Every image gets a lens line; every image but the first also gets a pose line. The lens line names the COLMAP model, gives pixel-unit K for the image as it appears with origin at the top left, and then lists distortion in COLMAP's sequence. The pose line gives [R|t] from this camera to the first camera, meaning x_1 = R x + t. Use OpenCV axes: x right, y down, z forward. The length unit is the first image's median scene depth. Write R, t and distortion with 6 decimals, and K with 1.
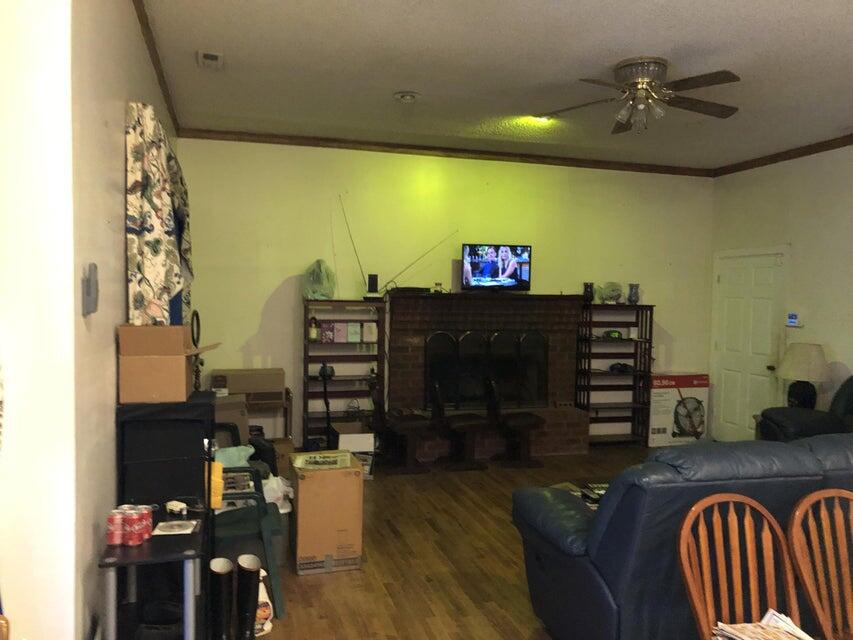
lens RADIAL K [[695.6, 0, 426.5], [0, 695.6, 320.0], [0, 0, 1]] dist [0.004948, -0.009779]
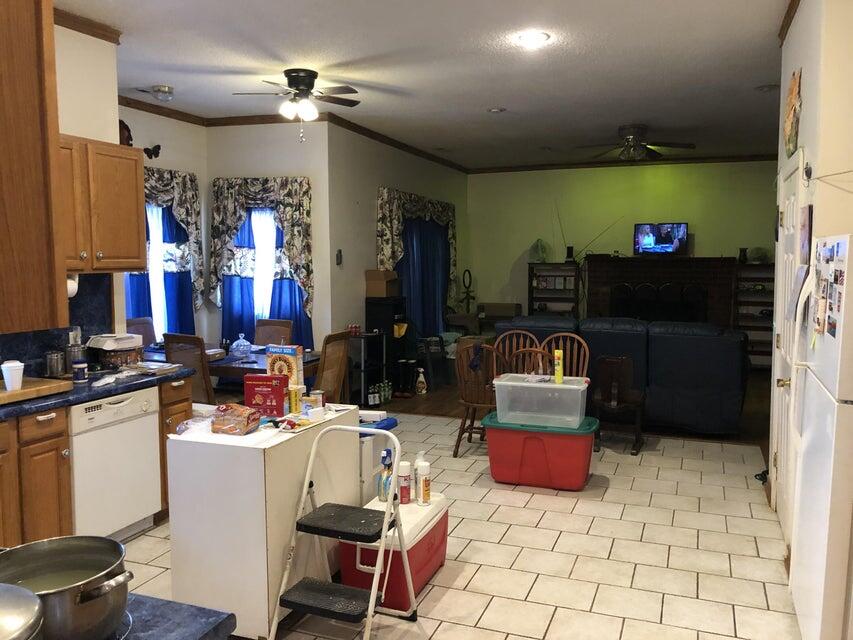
lens RADIAL K [[695.6, 0, 426.5], [0, 695.6, 320.0], [0, 0, 1]] dist [0.004948, -0.009779]
pose [[0.794944, 0.037750, -0.605507, 0.645902], [-0.011975, 0.998844, 0.046551, 0.032866], [0.606564, -0.029755, 0.794478, -0.490853]]
